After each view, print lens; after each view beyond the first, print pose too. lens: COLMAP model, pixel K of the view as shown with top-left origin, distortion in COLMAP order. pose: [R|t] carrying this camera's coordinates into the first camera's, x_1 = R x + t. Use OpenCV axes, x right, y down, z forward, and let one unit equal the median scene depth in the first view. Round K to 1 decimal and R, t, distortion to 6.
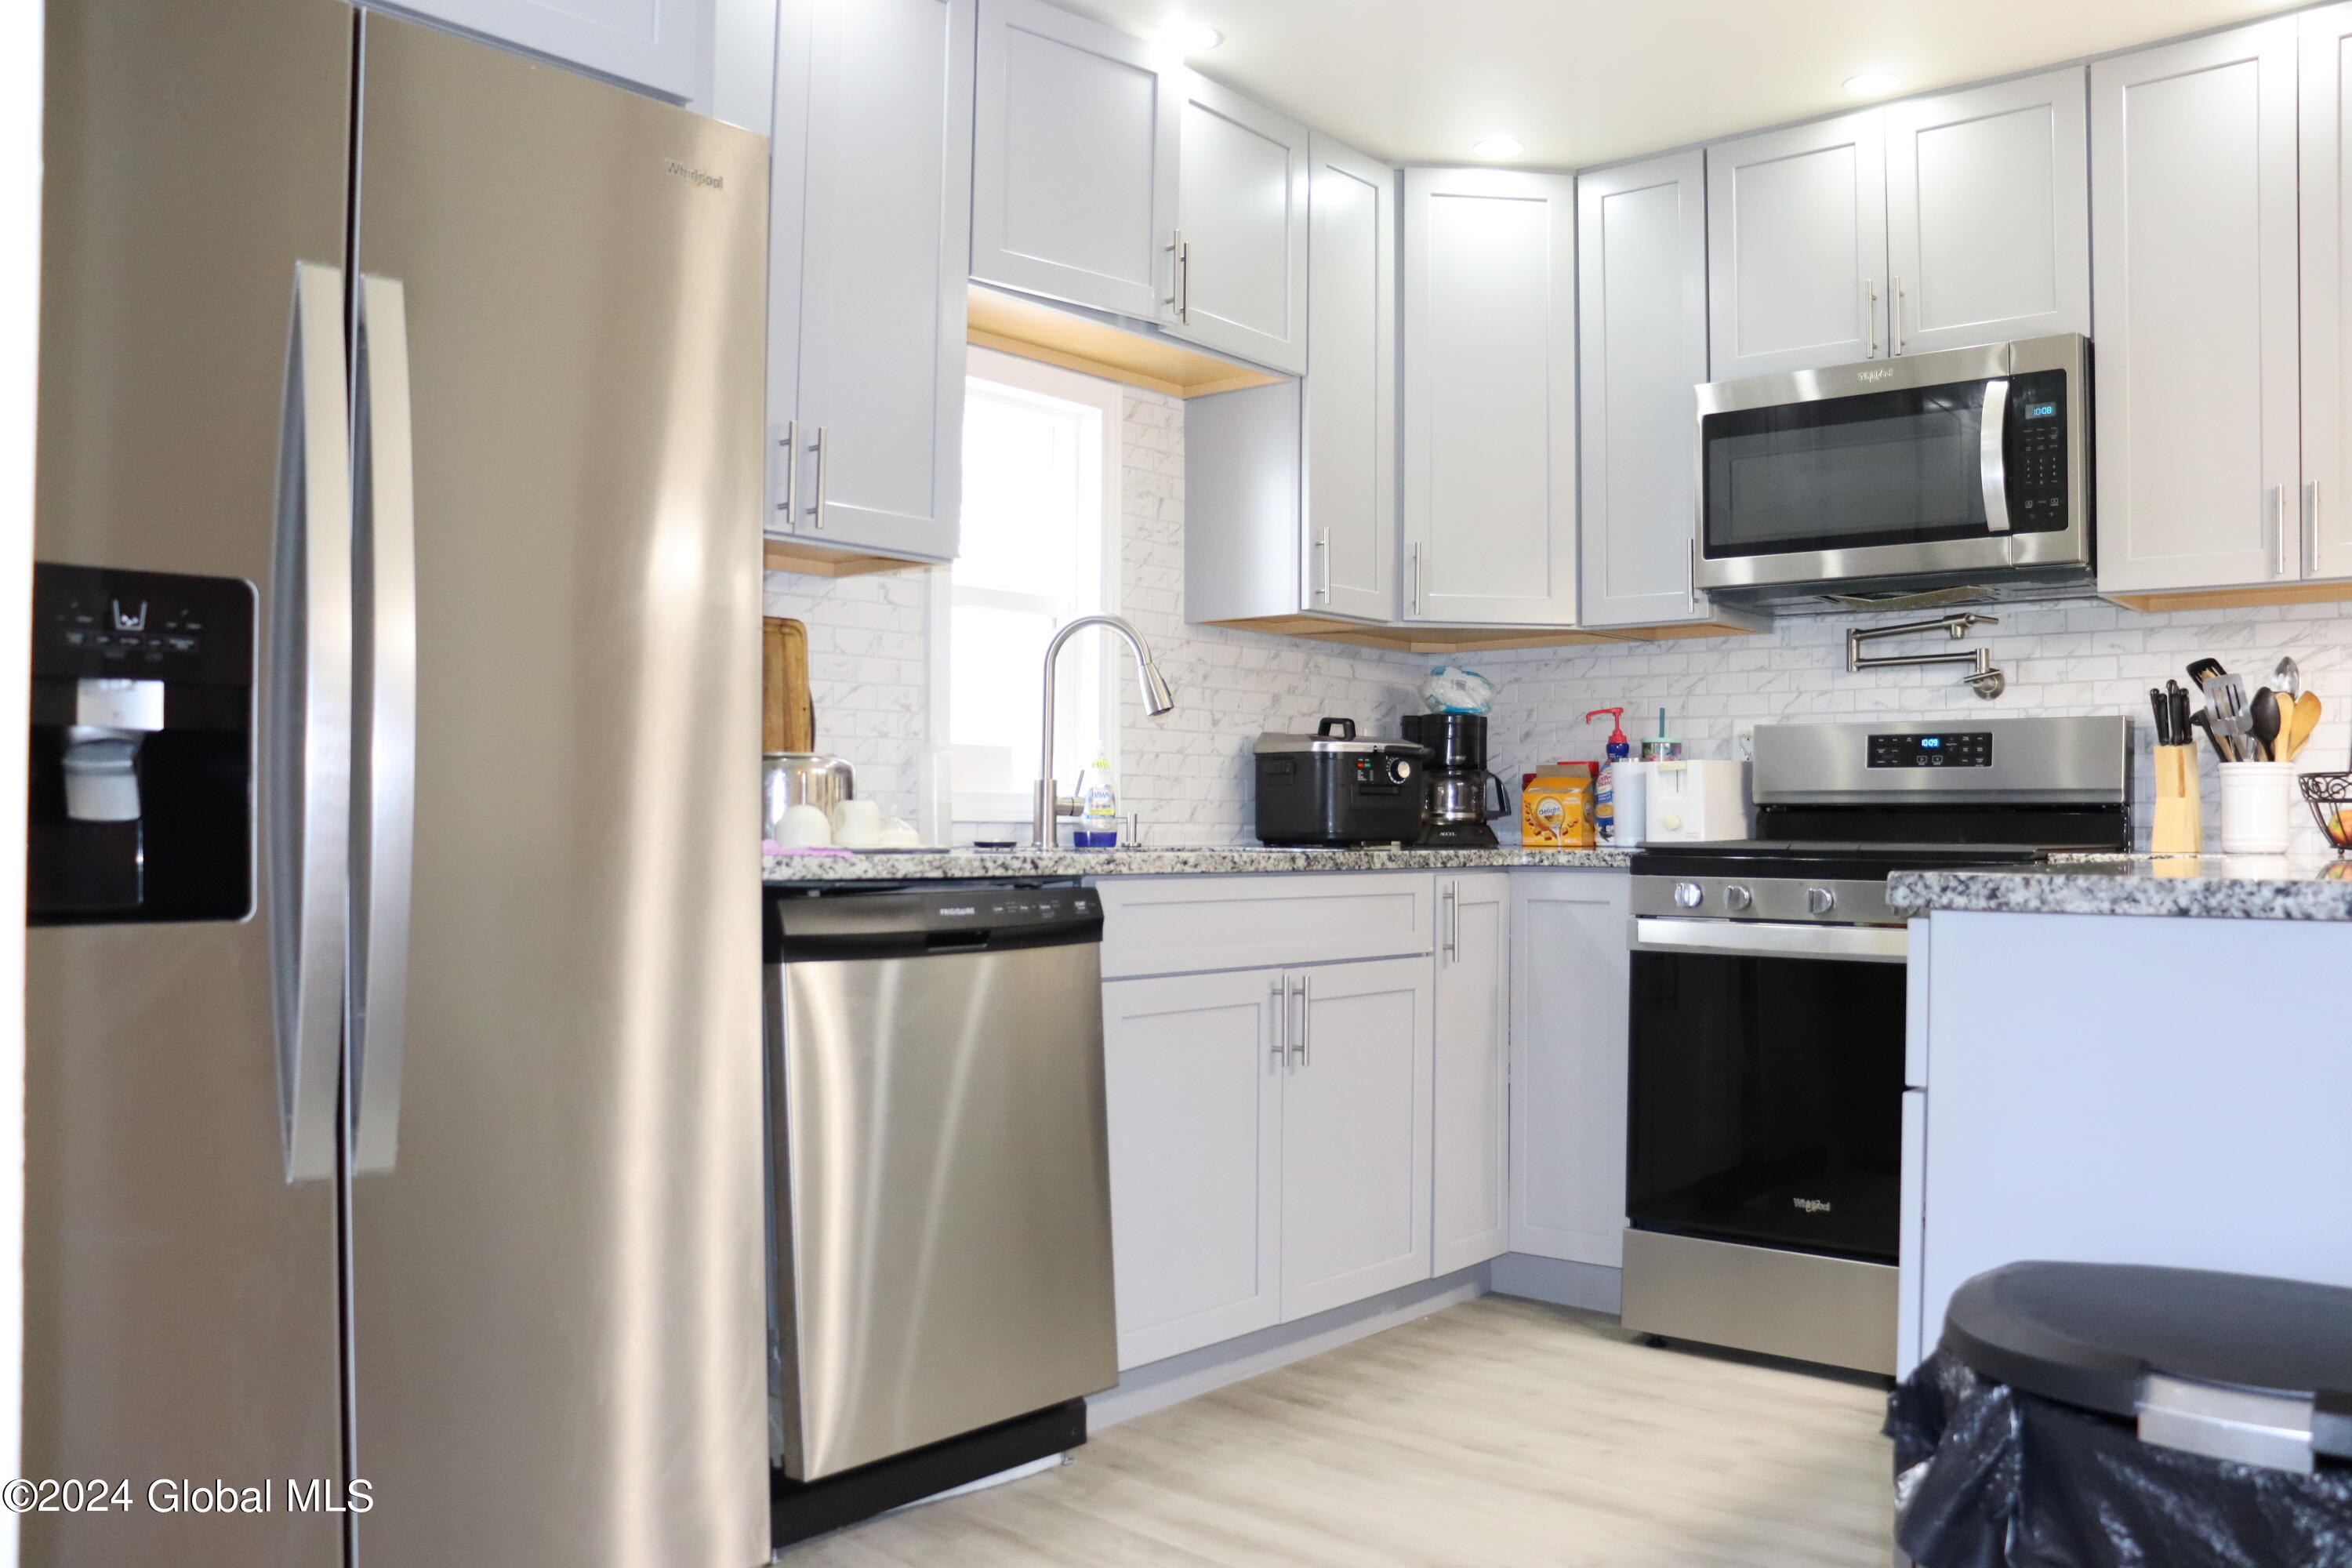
lens RADIAL K [[1946.5, 0, 1179.6], [0, 1946.5, 801.9], [0, 0, 1]] dist [-0.179542, 0.162436]
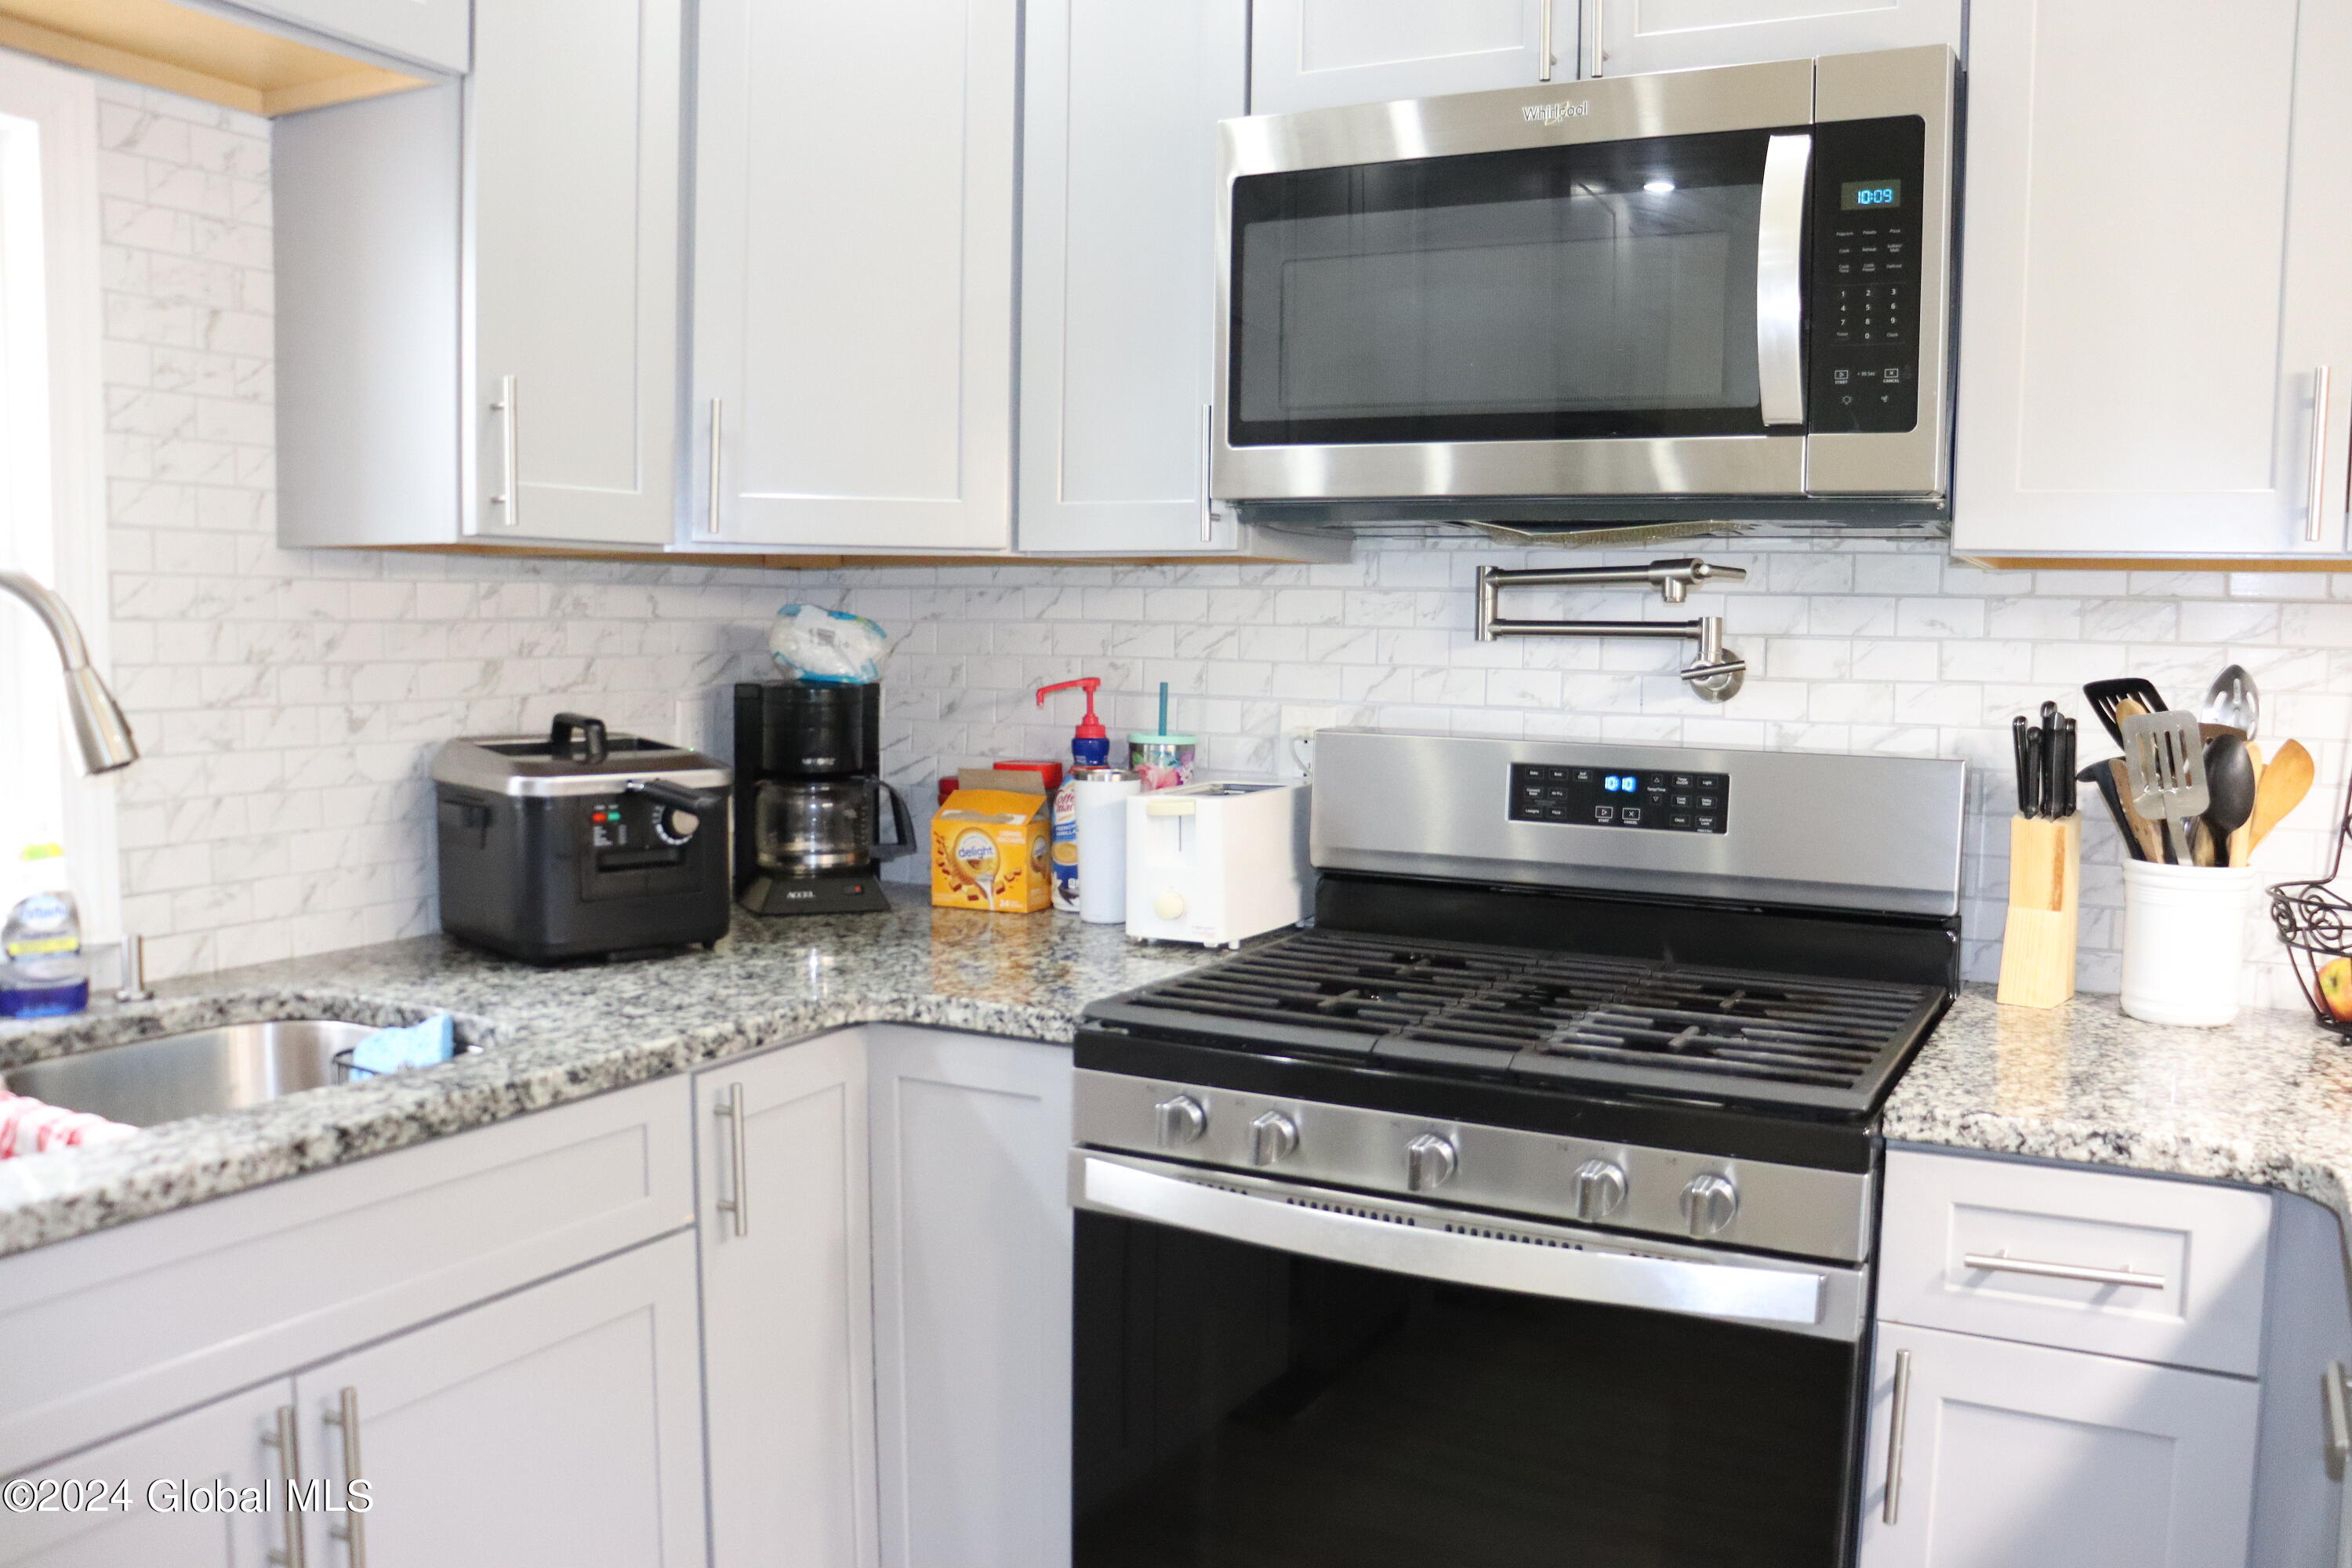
lens RADIAL K [[1946.5, 0, 1185.7], [0, 1946.5, 801.4], [0, 0, 1]] dist [-0.179542, 0.162436]
pose [[0.976261, -0.013199, 0.216195, 0.151104], [-0.010183, 0.994241, 0.106678, -0.090341], [-0.216358, -0.106347, 0.970505, 0.491075]]
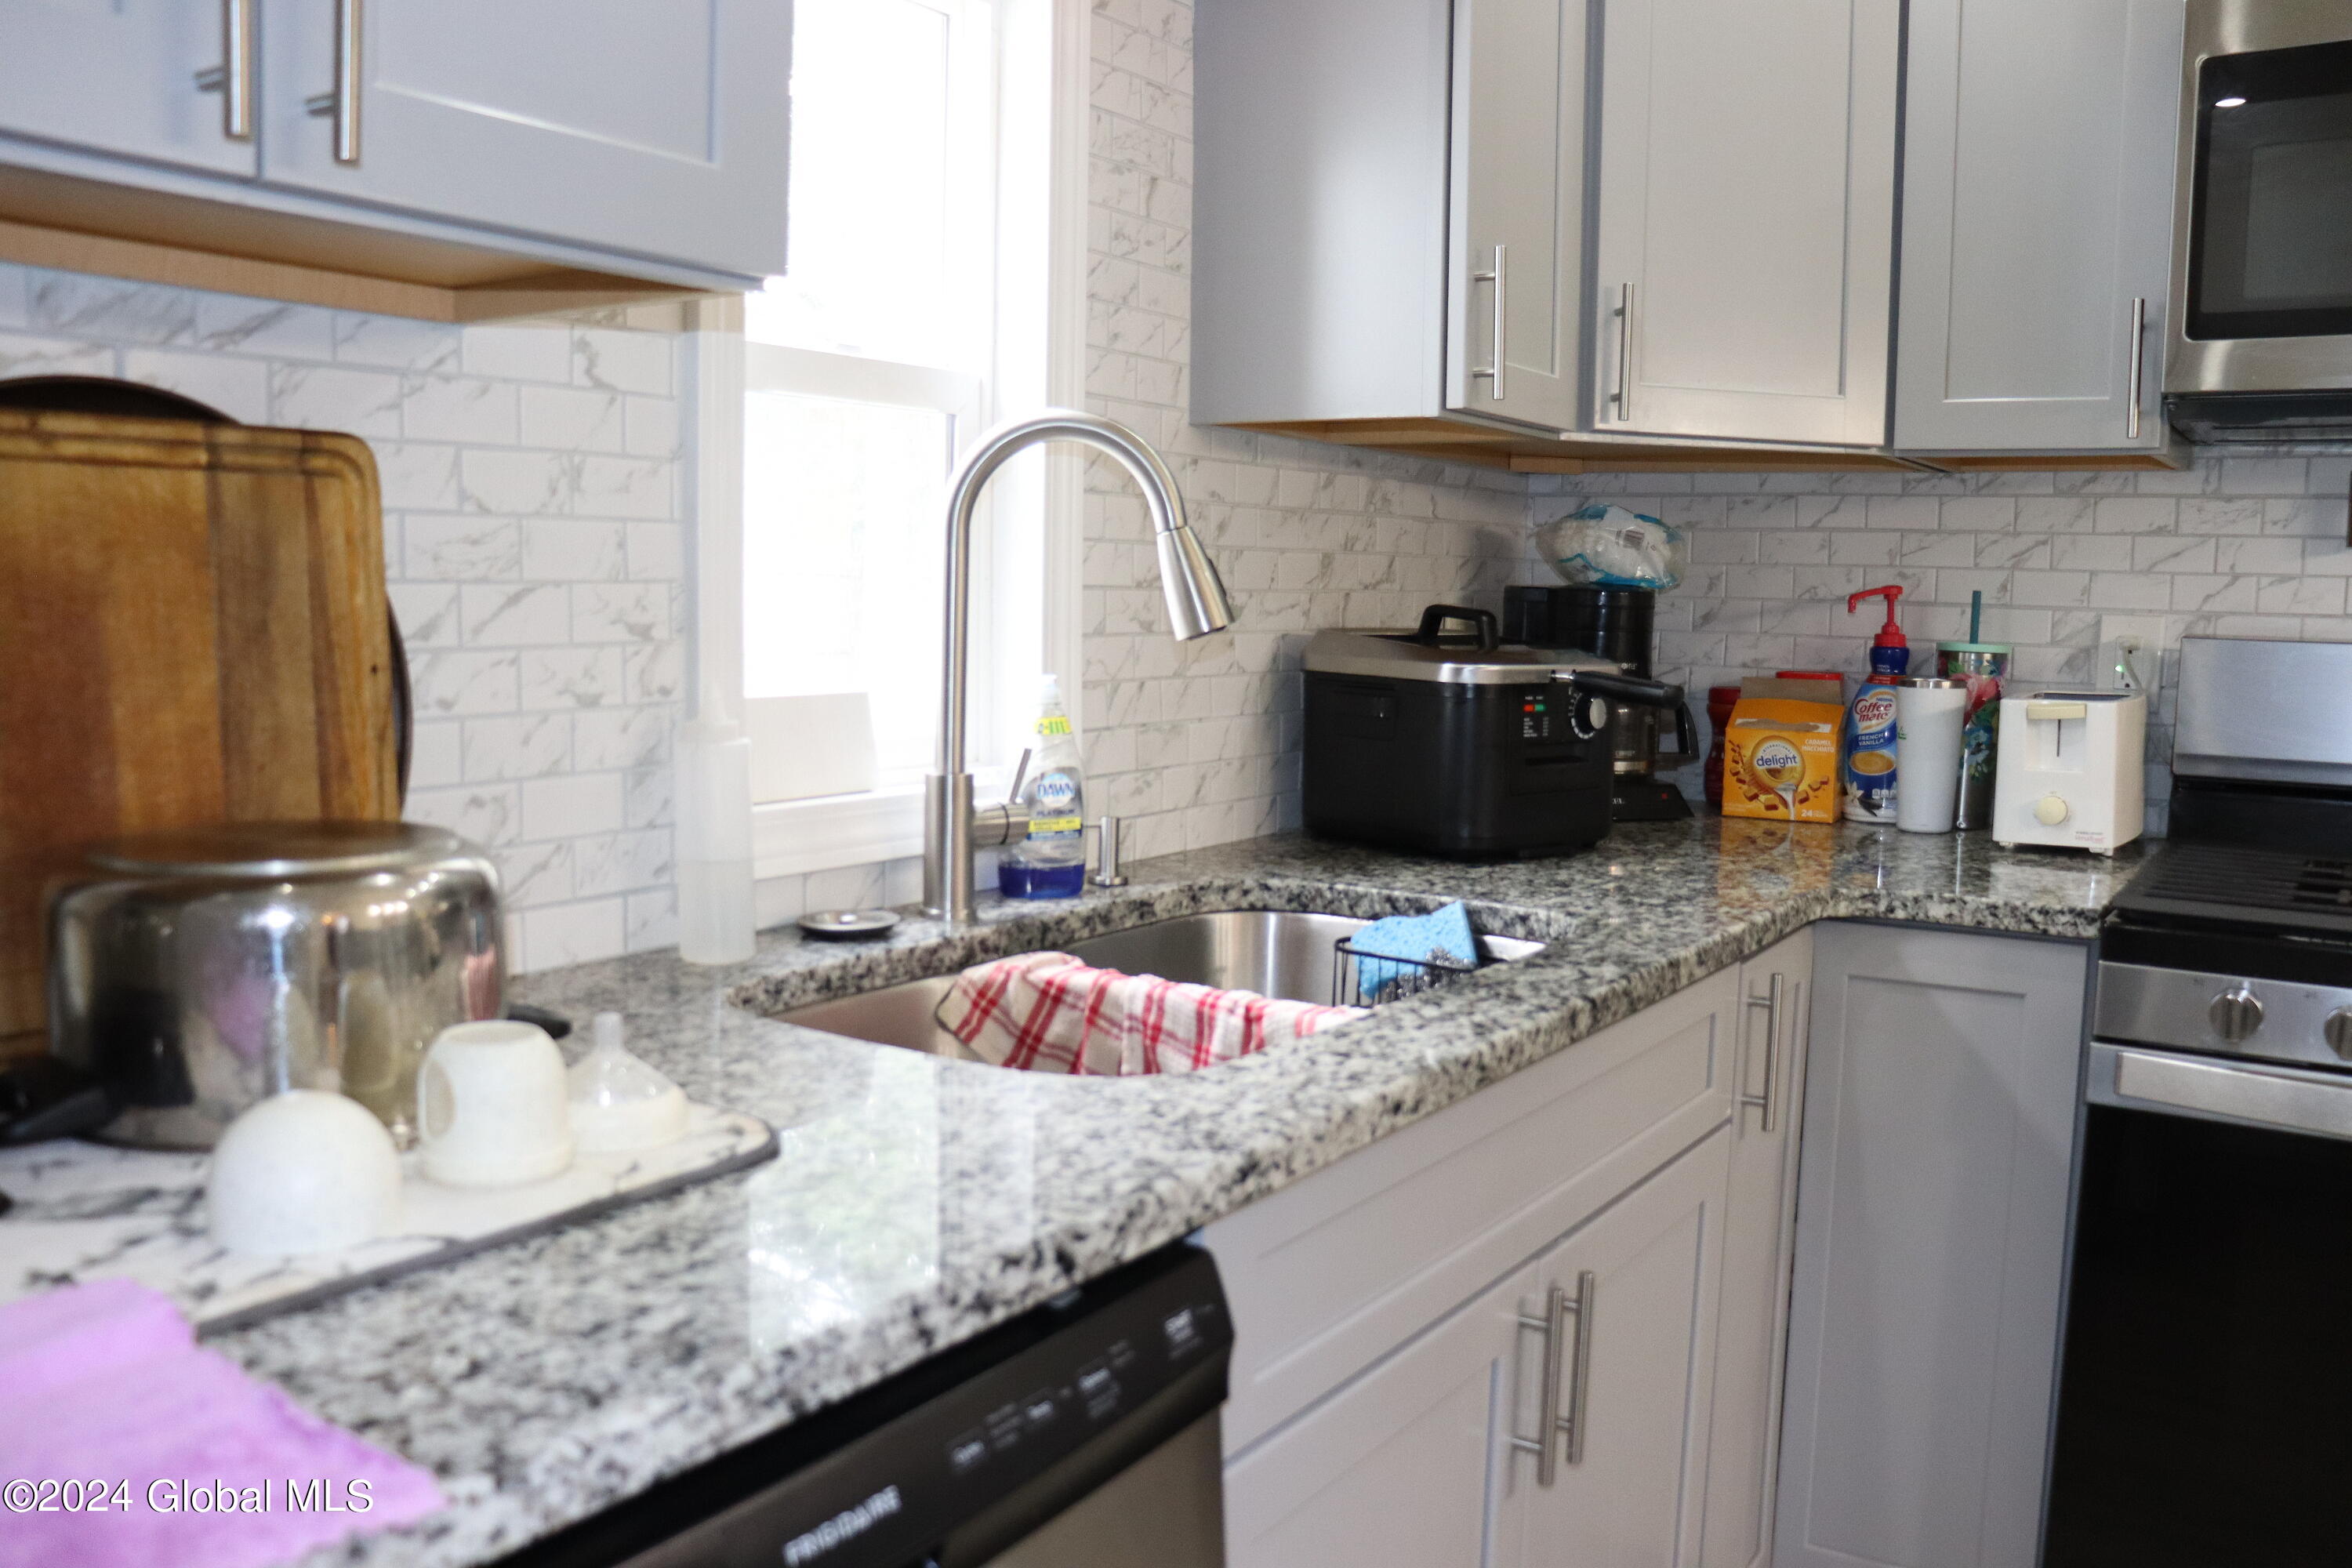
lens RADIAL K [[1946.5, 0, 1175.1], [0, 1946.5, 784.5], [0, 0, 1]] dist [-0.179542, 0.162436]
pose [[0.991895, -0.001567, 0.127053, -0.075337], [-0.013350, 0.993105, 0.116466, -0.063943], [-0.126359, -0.117218, 0.985035, 0.543407]]
